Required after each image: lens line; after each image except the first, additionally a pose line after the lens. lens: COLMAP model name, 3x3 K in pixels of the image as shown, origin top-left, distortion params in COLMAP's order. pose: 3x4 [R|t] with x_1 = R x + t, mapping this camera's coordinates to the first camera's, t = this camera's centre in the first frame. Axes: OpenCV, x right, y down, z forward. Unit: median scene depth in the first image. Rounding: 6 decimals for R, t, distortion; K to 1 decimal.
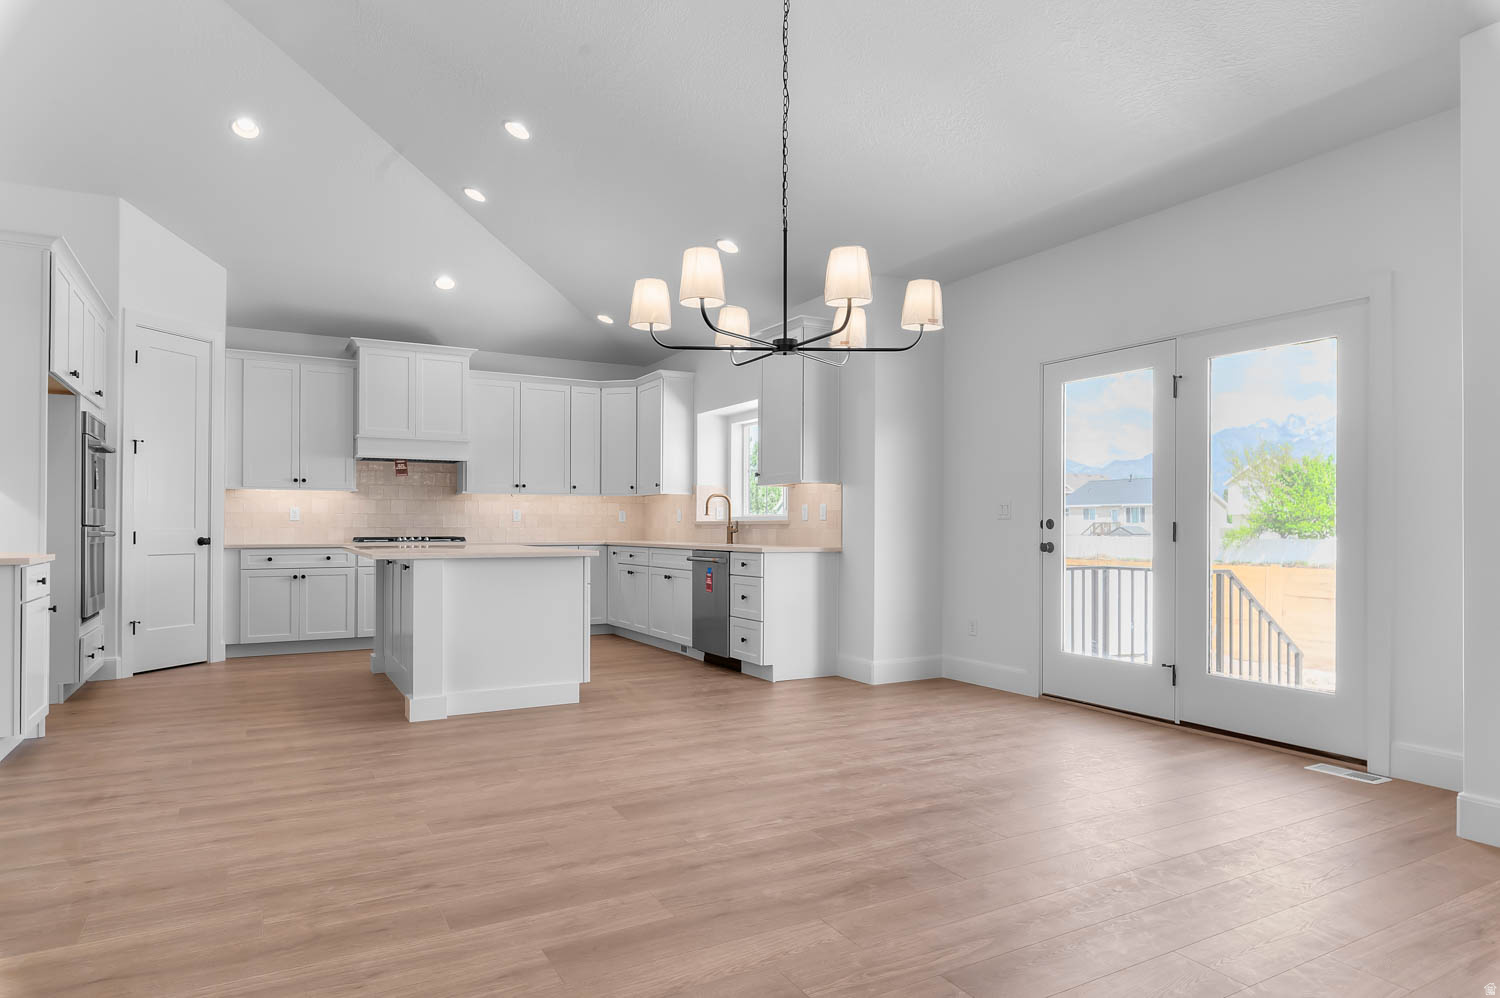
lens RADIAL K [[886.9, 0, 758.1], [0, 886.9, 505.4], [0, 0, 1]] dist [-0.000136, -0.004116]
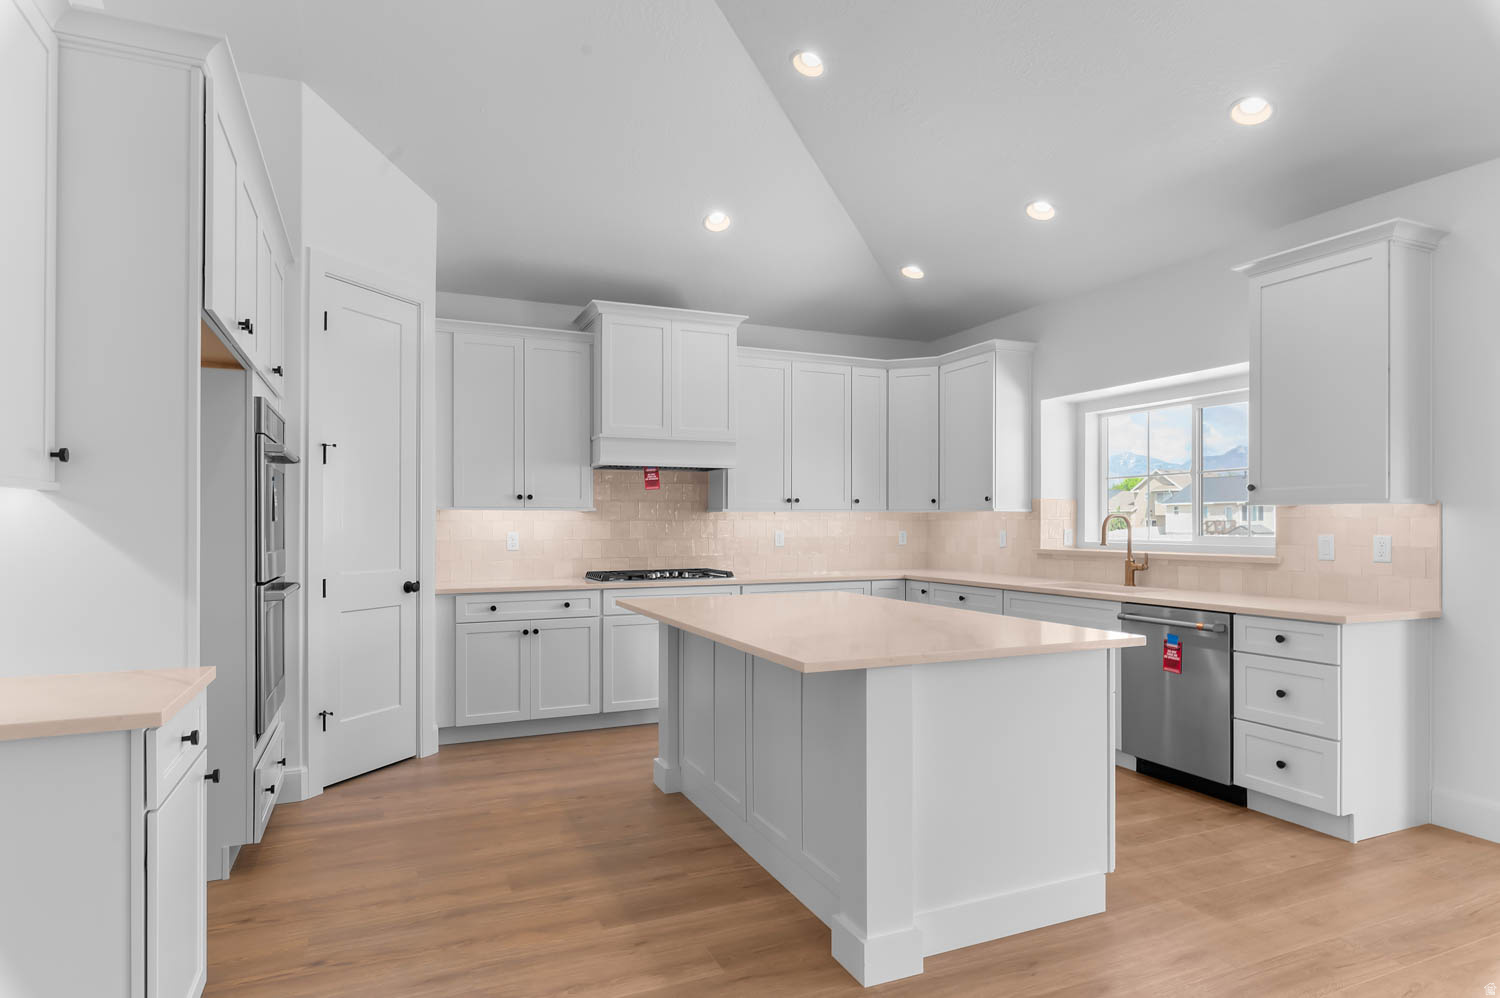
lens RADIAL K [[827.1, 0, 742.0], [0, 827.1, 504.9], [0, 0, 1]] dist [-0.003608, -0.000012]
pose [[0.994805, -0.003942, -0.101723, -0.285095], [0.004303, 0.999985, 0.003326, -0.024675], [0.101708, -0.003747, 0.994807, 0.358428]]
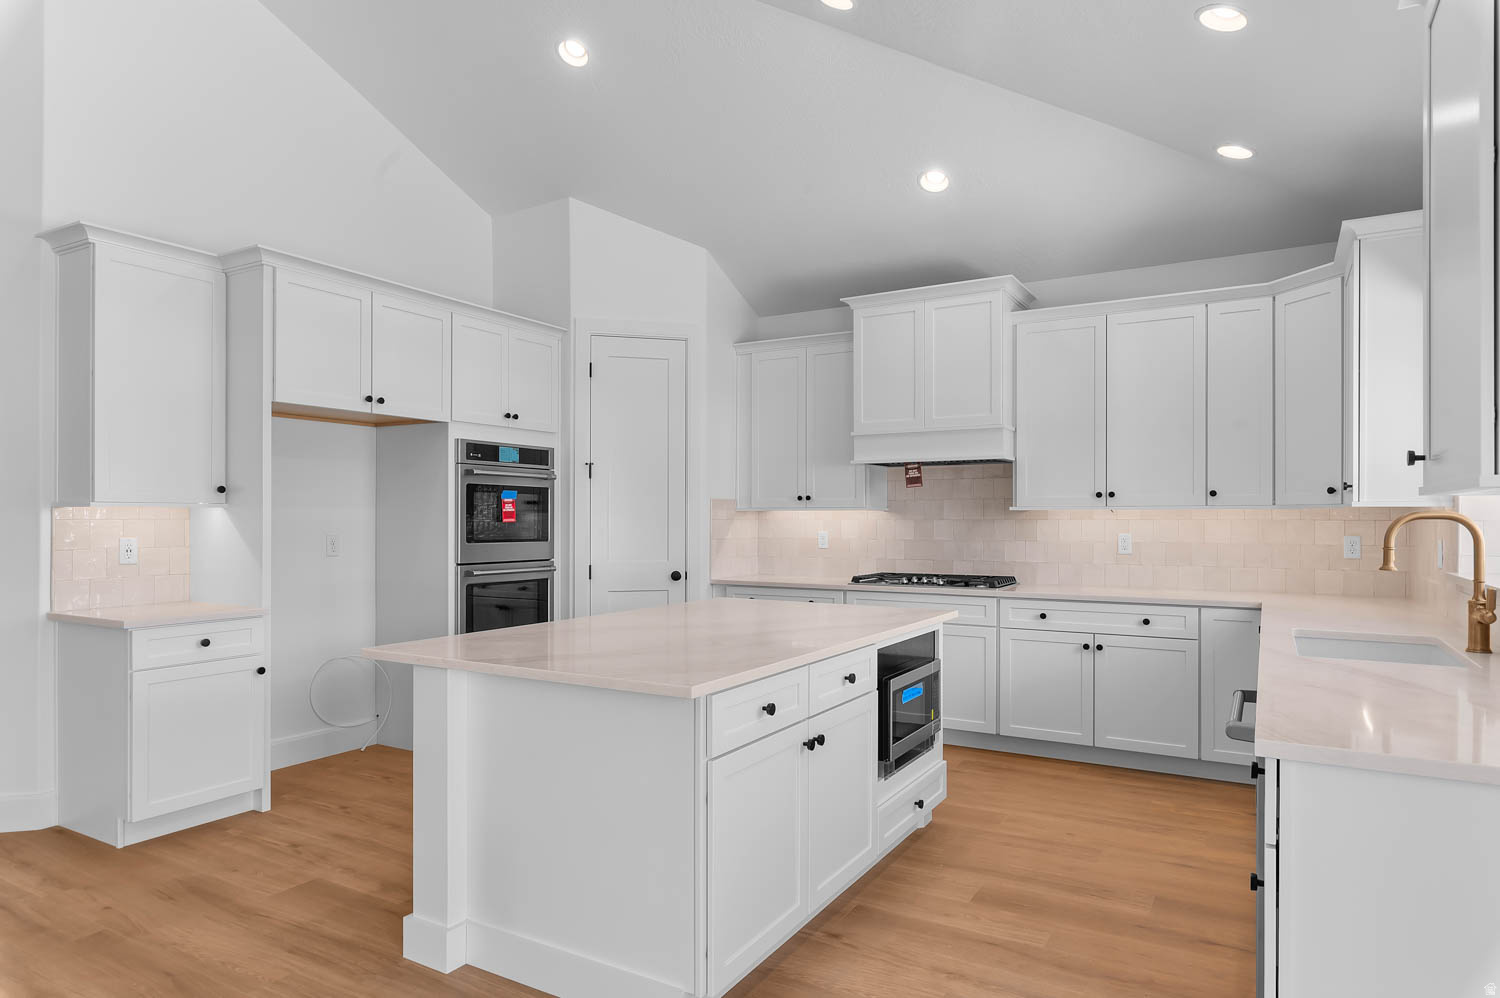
lens RADIAL K [[886.9, 0, 744.8], [0, 886.9, 505.0], [0, 0, 1]] dist [-0.000136, -0.004116]
pose [[0.509234, -0.017909, -0.860442, 0.128746], [0.018716, 0.999777, -0.009732, -0.016739], [0.860425, -0.011148, 0.509456, 0.598301]]
